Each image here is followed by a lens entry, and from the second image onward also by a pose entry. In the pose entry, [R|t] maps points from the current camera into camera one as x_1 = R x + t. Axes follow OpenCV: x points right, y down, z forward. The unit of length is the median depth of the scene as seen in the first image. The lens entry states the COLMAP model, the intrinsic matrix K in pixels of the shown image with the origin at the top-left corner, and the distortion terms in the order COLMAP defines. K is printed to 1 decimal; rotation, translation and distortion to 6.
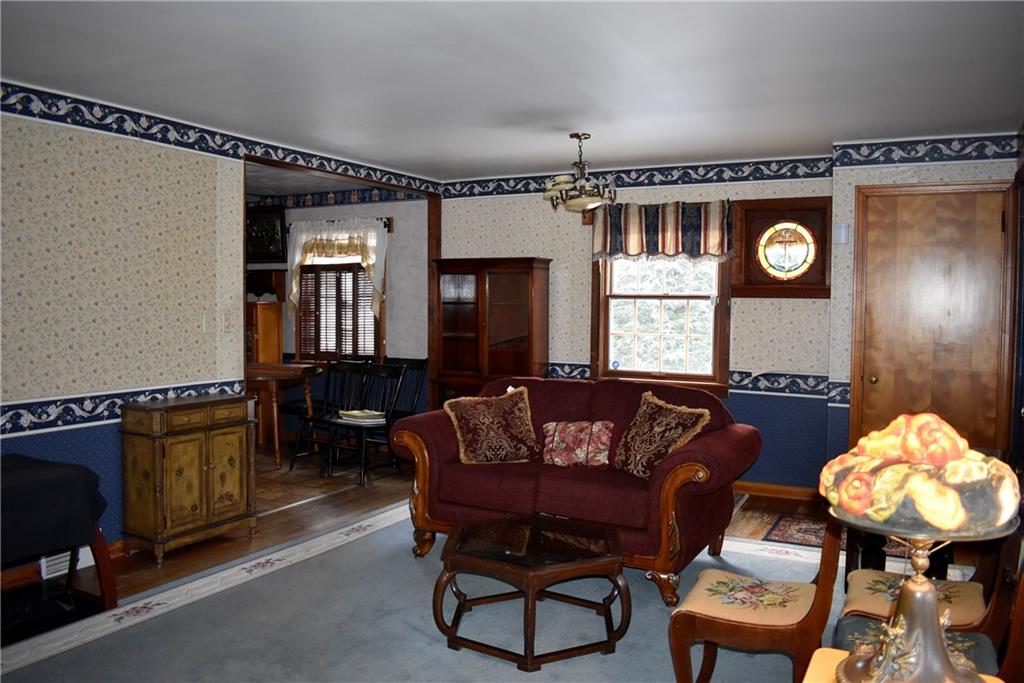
lens RADIAL K [[802.7, 0, 512.0], [0, 802.7, 341.5], [0, 0, 1]] dist [-0.089033, -0.001260]
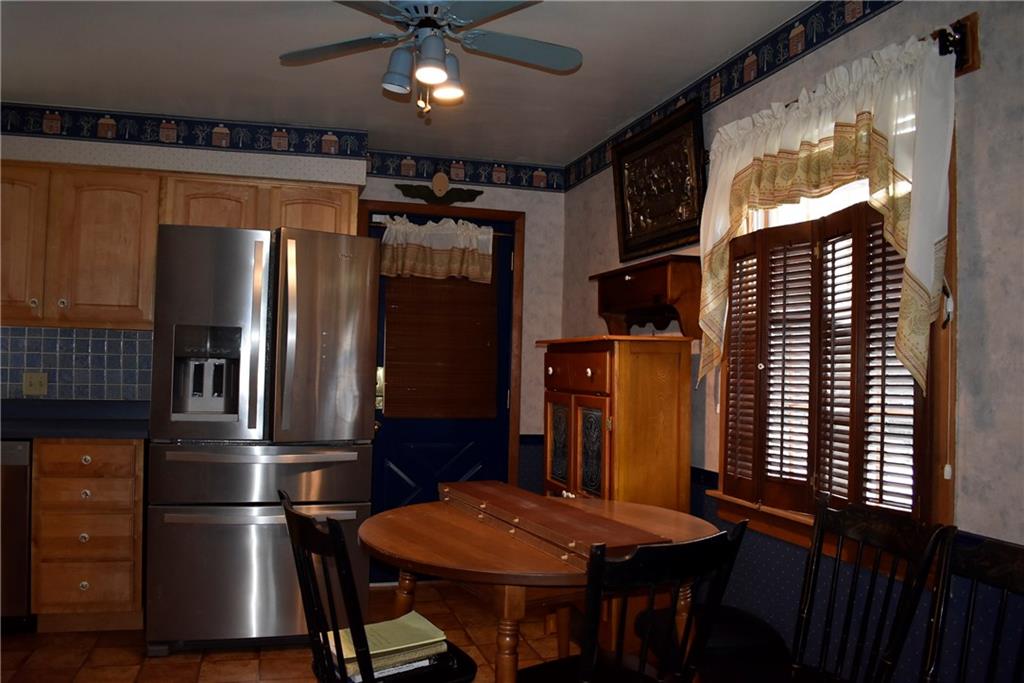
lens RADIAL K [[802.7, 0, 512.0], [0, 802.7, 341.5], [0, 0, 1]] dist [-0.089033, -0.001260]
pose [[0.695210, -0.019238, -0.718549, -0.068848], [-0.043875, 0.996642, -0.069134, -0.017783], [0.717467, 0.079589, 0.692031, 0.680851]]
